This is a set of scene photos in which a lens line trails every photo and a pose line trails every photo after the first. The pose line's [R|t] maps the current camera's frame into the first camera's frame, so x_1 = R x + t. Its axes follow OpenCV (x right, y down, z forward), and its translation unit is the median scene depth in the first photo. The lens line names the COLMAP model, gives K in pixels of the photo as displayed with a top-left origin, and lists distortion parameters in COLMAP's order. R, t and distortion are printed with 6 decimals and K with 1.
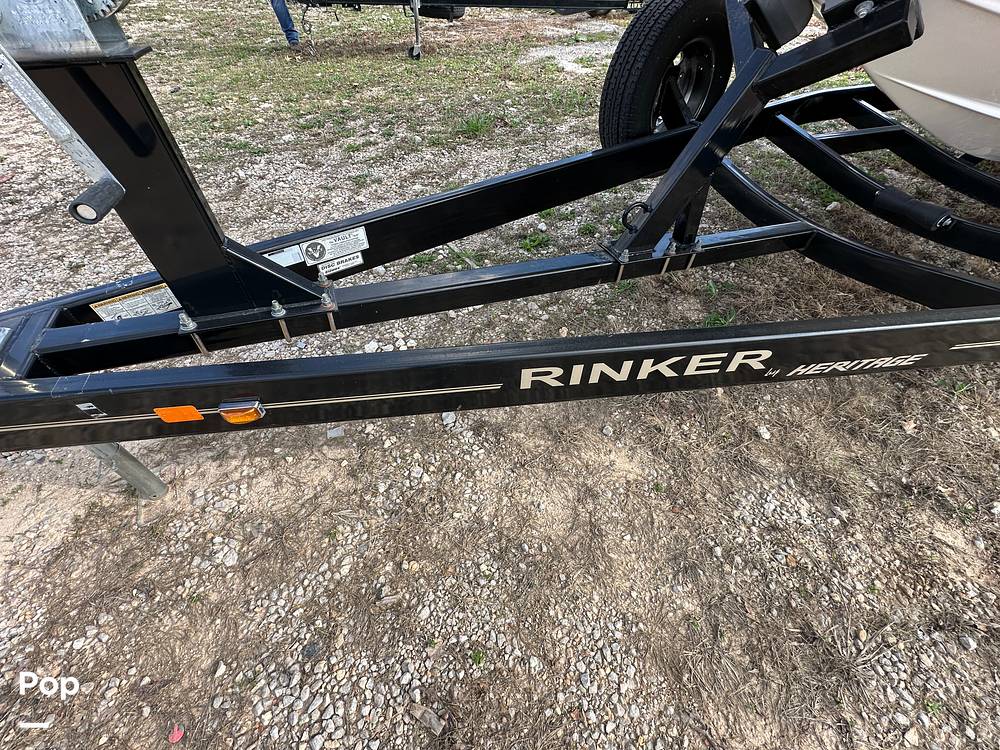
lens RADIAL K [[393.6, 0, 497.4], [0, 393.6, 362.5], [0, 0, 1]] dist [-0.000574, 0.000262]
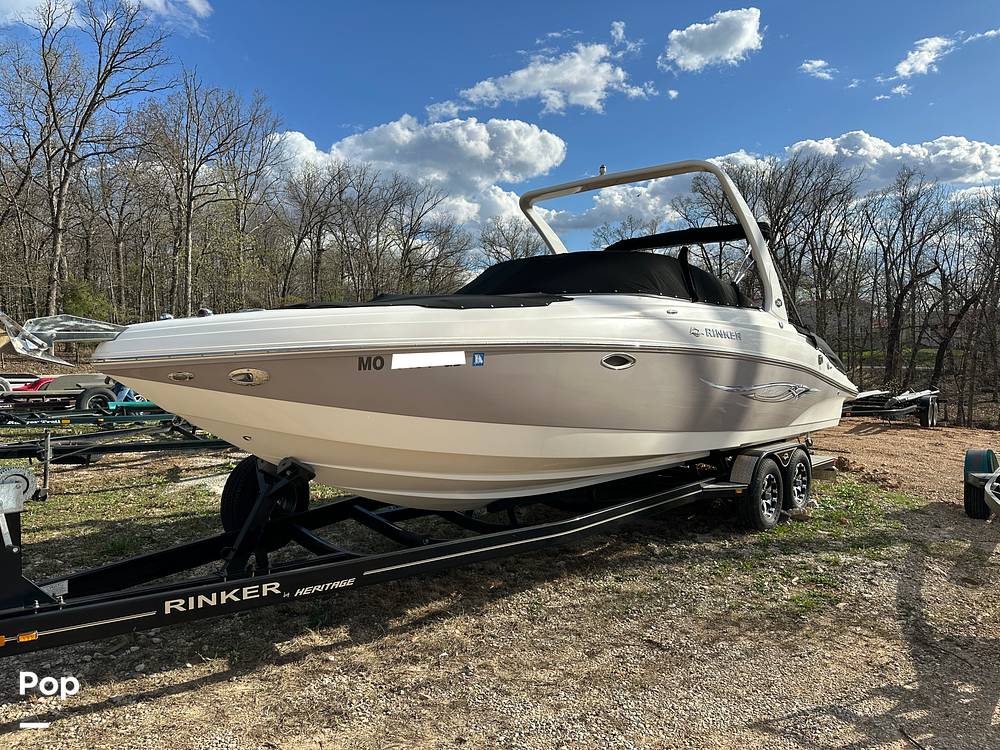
lens RADIAL K [[707.9, 0, 499.1], [0, 707.9, 399.7], [0, 0, 1]] dist [0.047725, -0.004876]
pose [[0.888450, -0.035645, 0.457588, -0.075494], [0.338948, 0.723183, -0.601765, 2.107357], [-0.309470, 0.689736, 0.654593, -2.890356]]
